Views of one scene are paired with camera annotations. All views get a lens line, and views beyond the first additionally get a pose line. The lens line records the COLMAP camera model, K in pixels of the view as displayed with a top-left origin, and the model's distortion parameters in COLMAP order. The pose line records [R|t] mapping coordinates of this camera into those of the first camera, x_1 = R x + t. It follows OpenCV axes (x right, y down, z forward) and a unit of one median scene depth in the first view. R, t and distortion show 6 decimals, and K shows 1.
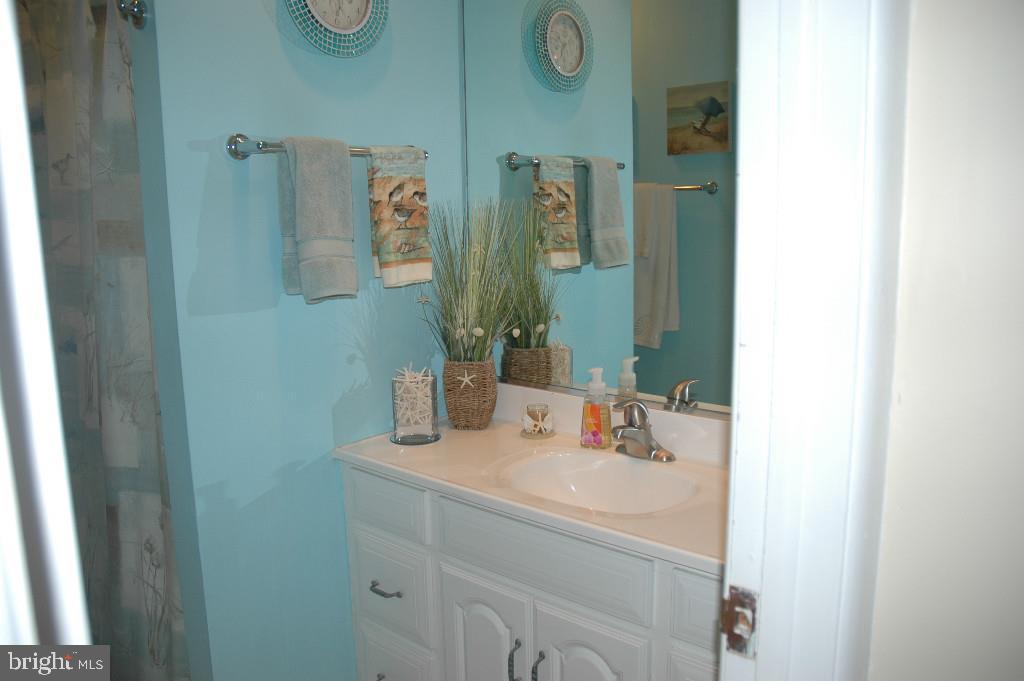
lens RADIAL K [[798.7, 0, 517.0], [0, 798.7, 355.9], [0, 0, 1]] dist [-0.171486, 0.161813]
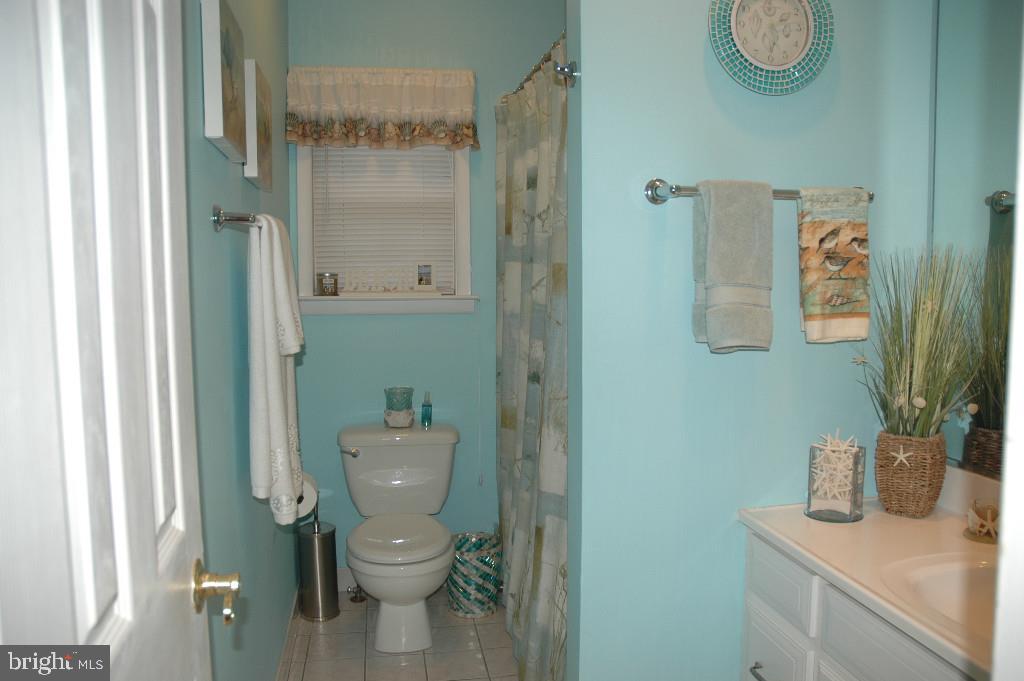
lens RADIAL K [[798.7, 0, 517.0], [0, 798.7, 355.9], [0, 0, 1]] dist [-0.171486, 0.161813]
pose [[0.779595, 0.070454, -0.622309, 0.129511], [-0.113374, 0.993112, -0.029595, -0.006732], [0.615937, 0.093626, 0.782212, 0.096440]]
